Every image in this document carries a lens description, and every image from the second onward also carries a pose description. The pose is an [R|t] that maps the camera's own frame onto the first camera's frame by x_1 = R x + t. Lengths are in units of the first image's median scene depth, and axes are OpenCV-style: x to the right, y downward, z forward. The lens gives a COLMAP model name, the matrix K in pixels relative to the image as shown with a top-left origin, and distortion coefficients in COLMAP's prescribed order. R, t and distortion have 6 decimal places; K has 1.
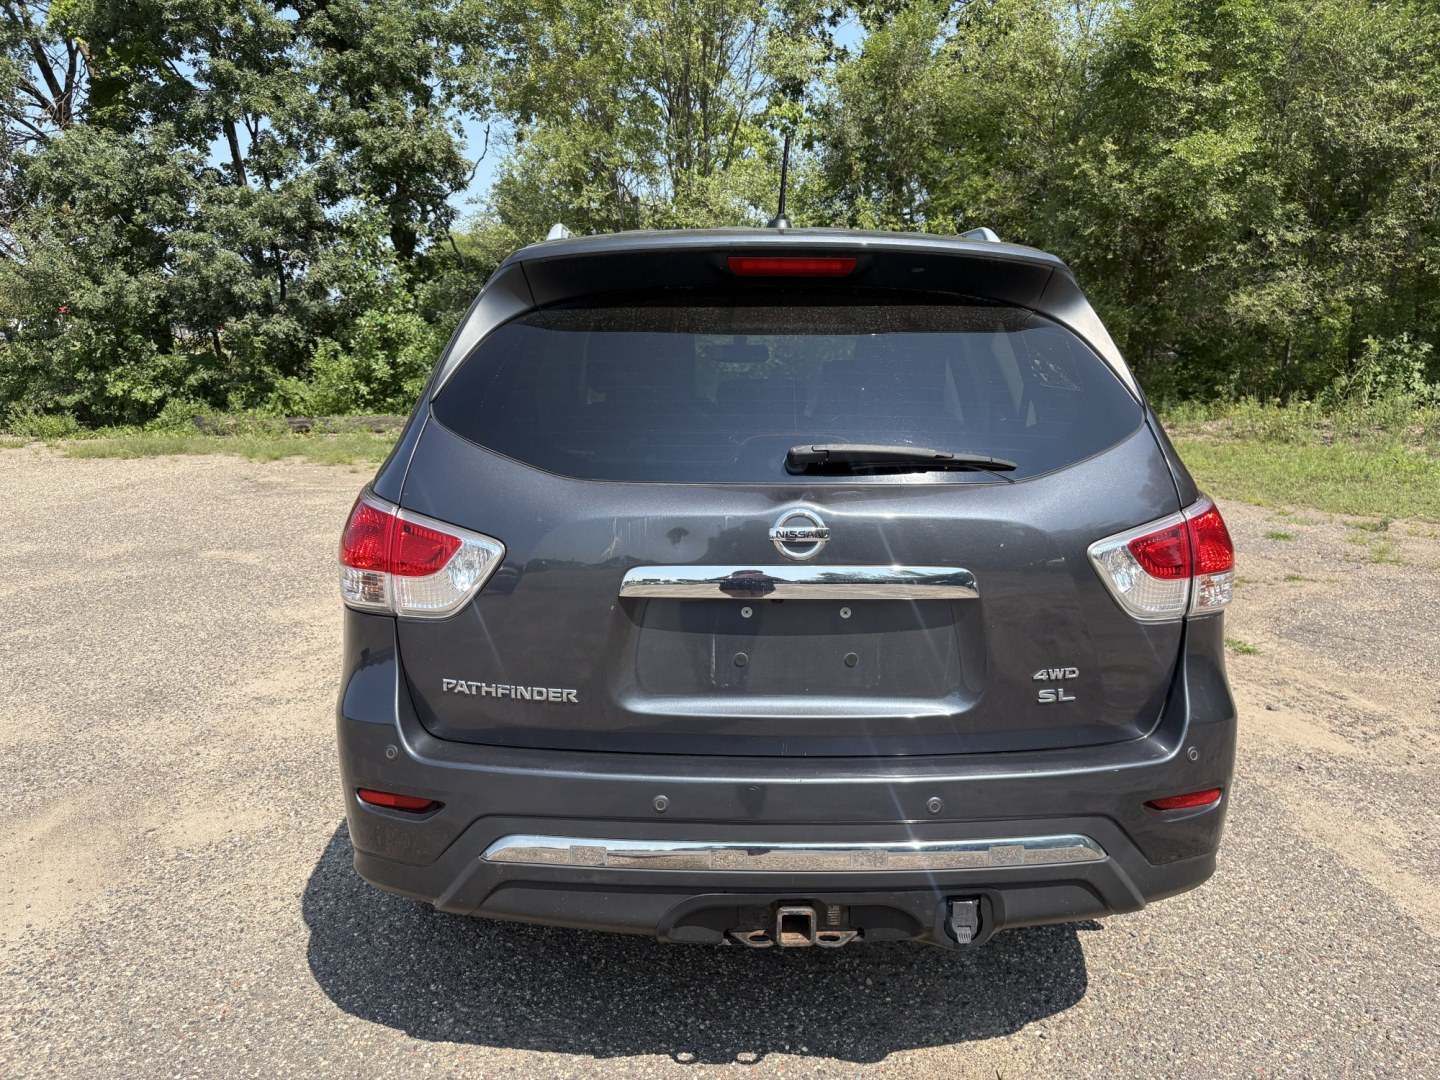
lens RADIAL K [[1053.2, 0, 716.0], [0, 1053.2, 556.8], [0, 0, 1]] dist [0.088653, -0.117504]
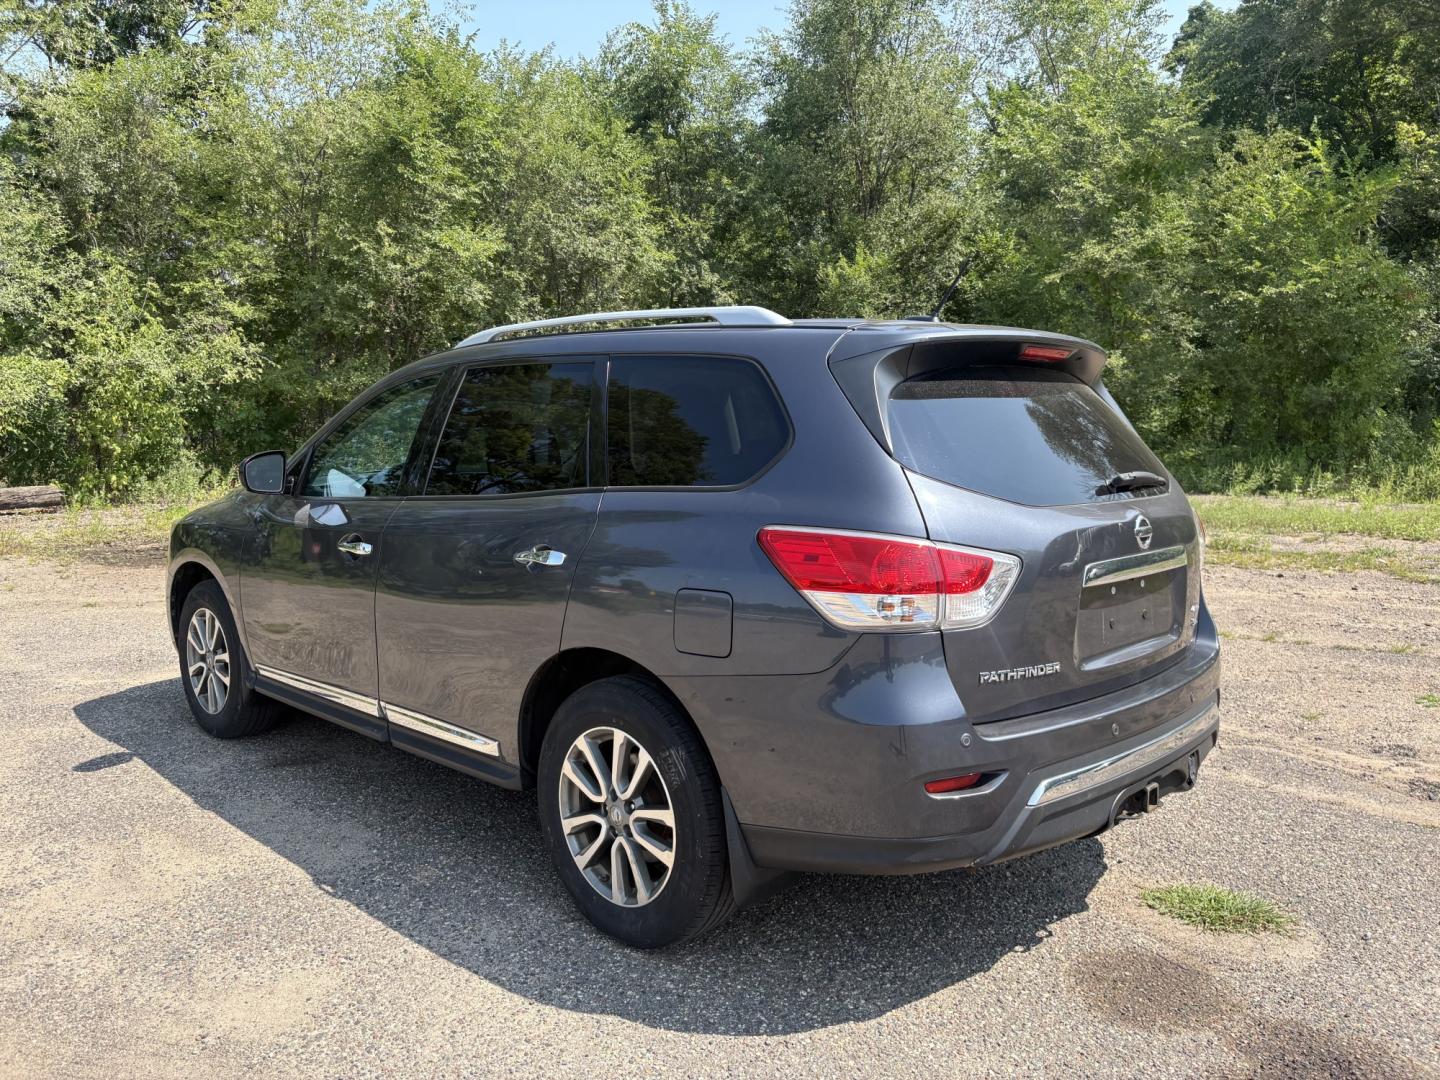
lens RADIAL K [[1068.6, 0, 720.0], [0, 1068.6, 540.0], [0, 0, 1]] dist [0.009722, -0.000761]
pose [[0.713431, -0.076765, 0.696508, -0.161831], [0.130764, 0.991106, -0.024707, -0.005953], [-0.688417, 0.108704, 0.717123, 0.035413]]
